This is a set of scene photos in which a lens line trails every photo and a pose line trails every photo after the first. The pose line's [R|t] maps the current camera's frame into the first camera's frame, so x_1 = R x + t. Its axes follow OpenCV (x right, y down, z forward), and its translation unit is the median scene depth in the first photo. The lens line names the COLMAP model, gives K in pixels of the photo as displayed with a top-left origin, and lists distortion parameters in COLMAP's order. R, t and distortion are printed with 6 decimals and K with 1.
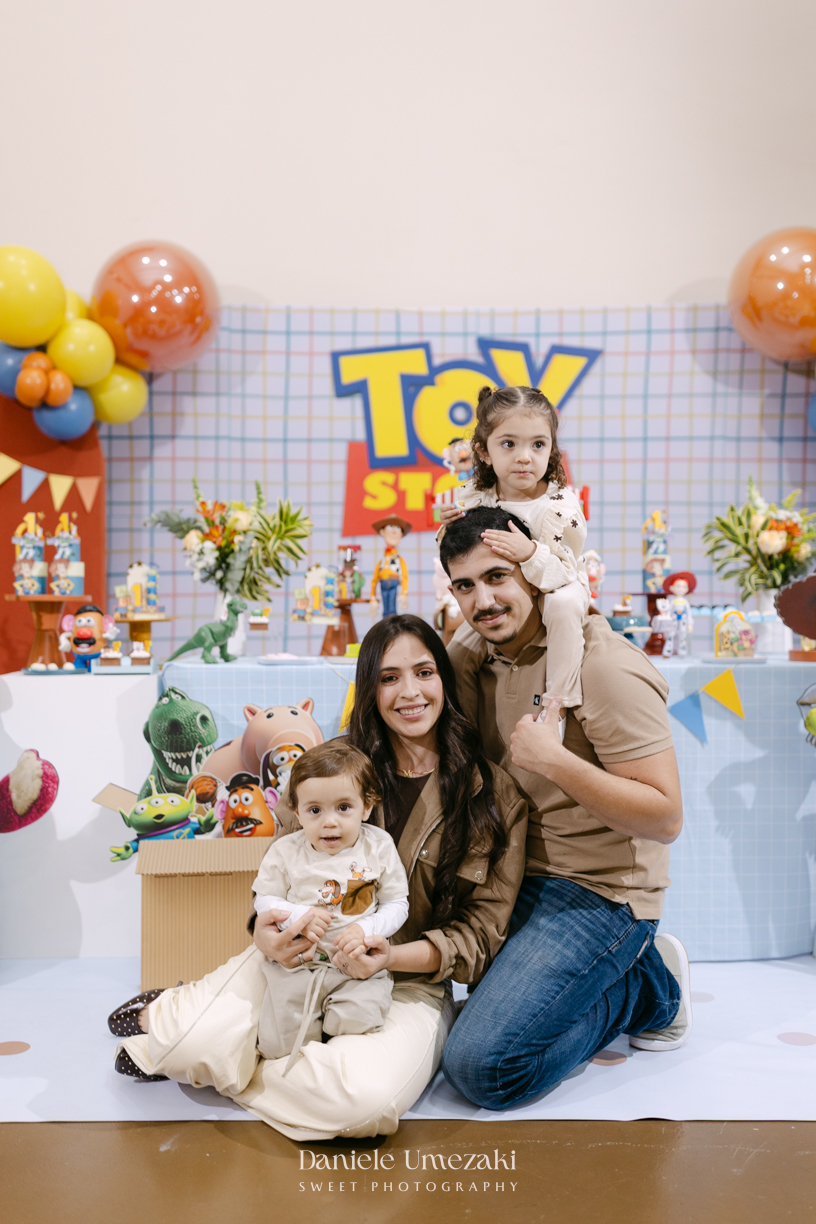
lens RADIAL K [[1197.0, 0, 408.0], [0, 1197.0, 612.0], [0, 0, 1]] dist [-0.005813, 0.015891]
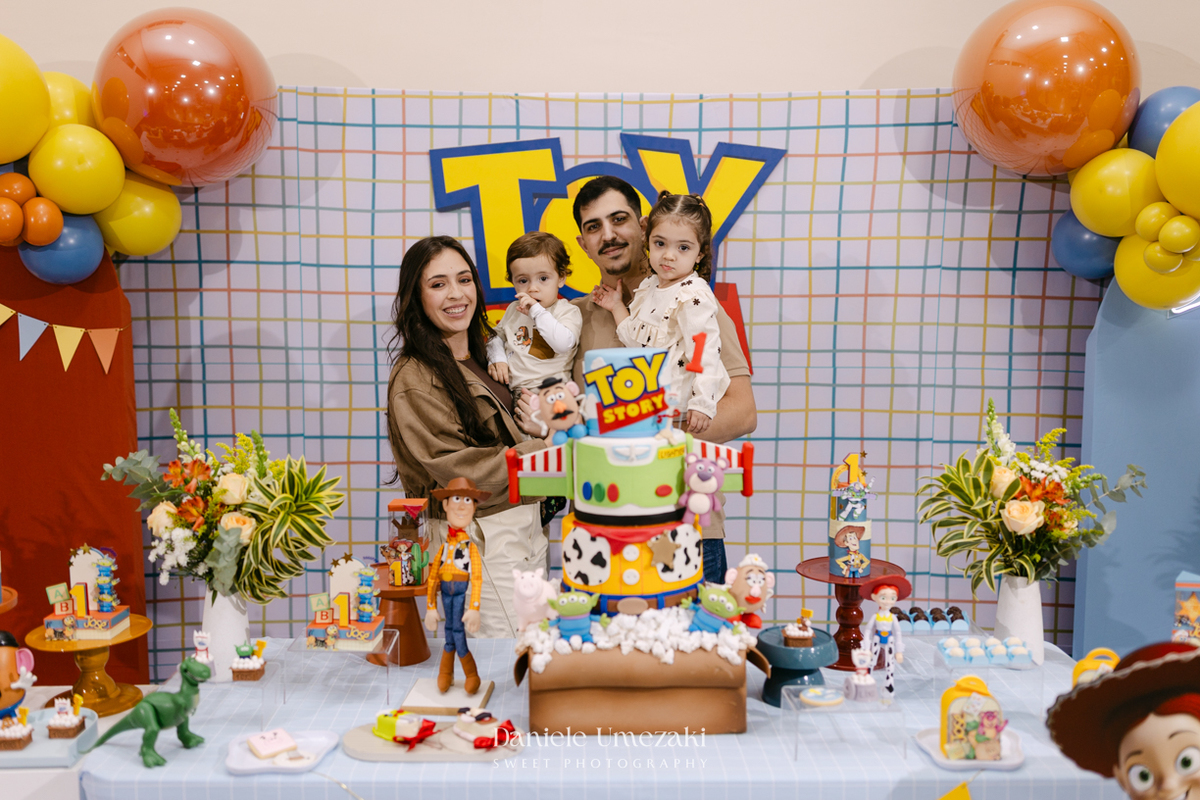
lens RADIAL K [[1139.6, 0, 603.3], [0, 1139.6, 398.4], [0, 0, 1]] dist [0.002622, -0.000592]
pose [[0.999992, 0.003991, -0.000893, 0.051196], [-0.003879, 0.994757, 0.102189, -0.145185], [0.001296, -0.102184, 0.994765, 0.279036]]
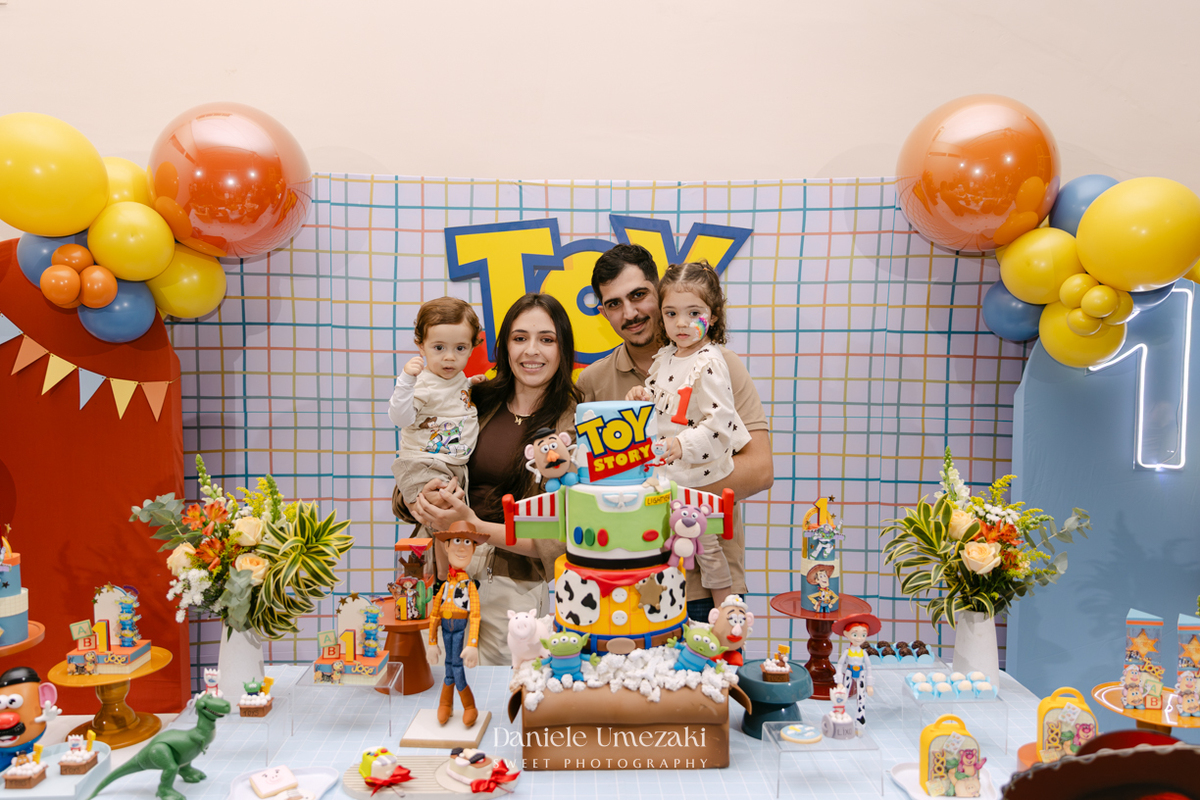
lens RADIAL K [[909.7, 0, 604.4], [0, 909.7, 398.1], [0, 0, 1]] dist [0.000478, 0.004733]
pose [[0.999935, 0.006468, 0.009438, 0.051524], [-0.007010, 0.998262, 0.058521, -0.142830], [-0.009043, -0.058583, 0.998242, 0.344621]]
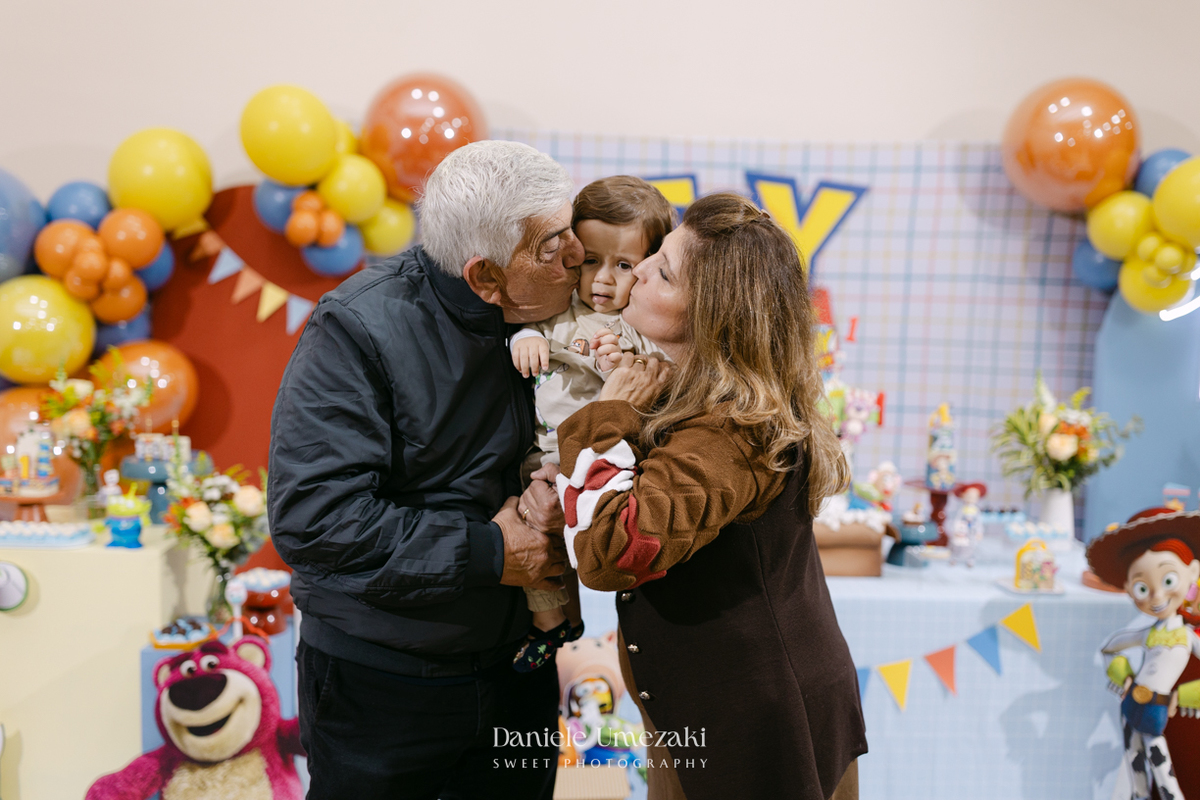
lens RADIAL K [[1139.6, 0, 603.3], [0, 1139.6, 398.4], [0, 0, 1]] dist [0.002622, -0.000592]
pose [[0.999643, 0.025086, 0.009219, -0.068124], [-0.025851, 0.995106, 0.095375, -0.137469], [-0.006781, -0.095580, 0.995399, 0.043316]]
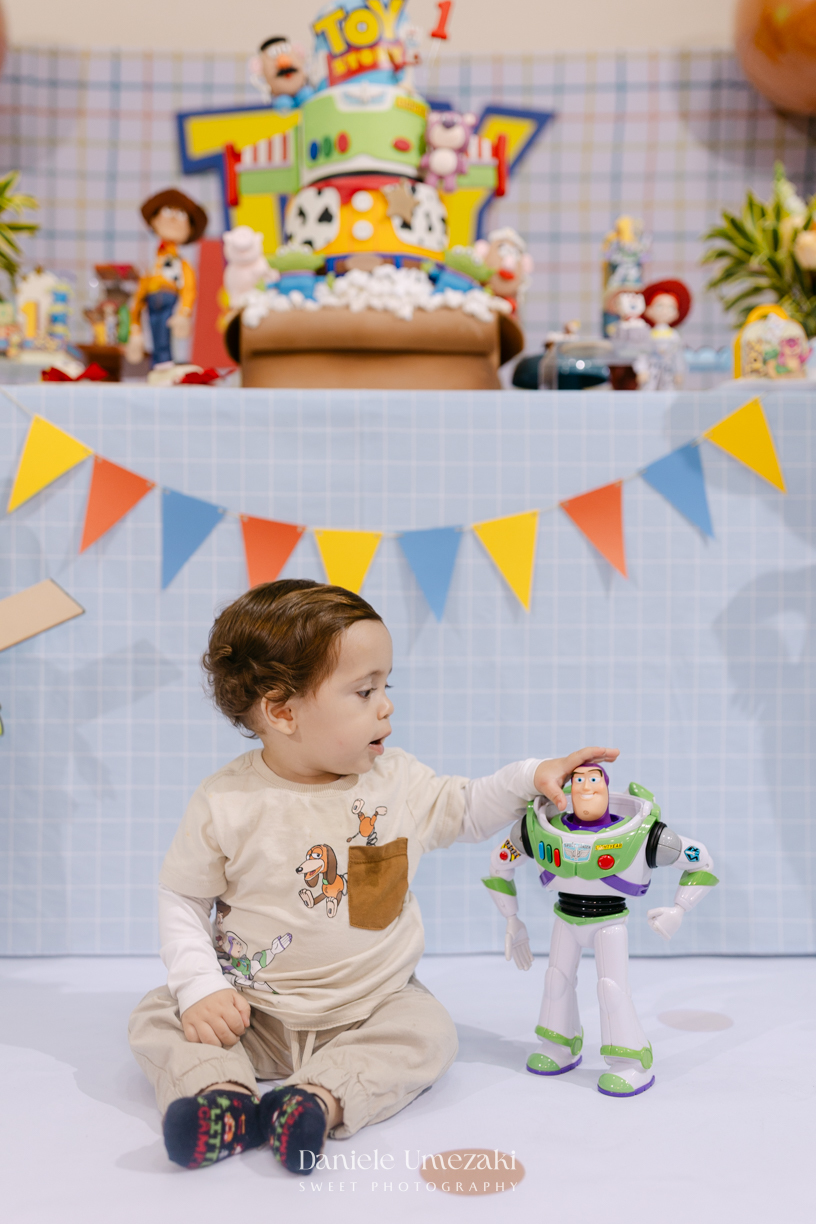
lens RADIAL K [[1197.0, 0, 408.0], [0, 1197.0, 612.0], [0, 0, 1]] dist [-0.005813, 0.015891]
pose [[0.999921, 0.005967, 0.011021, 0.073150], [-0.005671, 0.999627, -0.026726, 0.105239], [-0.011177, 0.026661, 0.999582, 0.317462]]
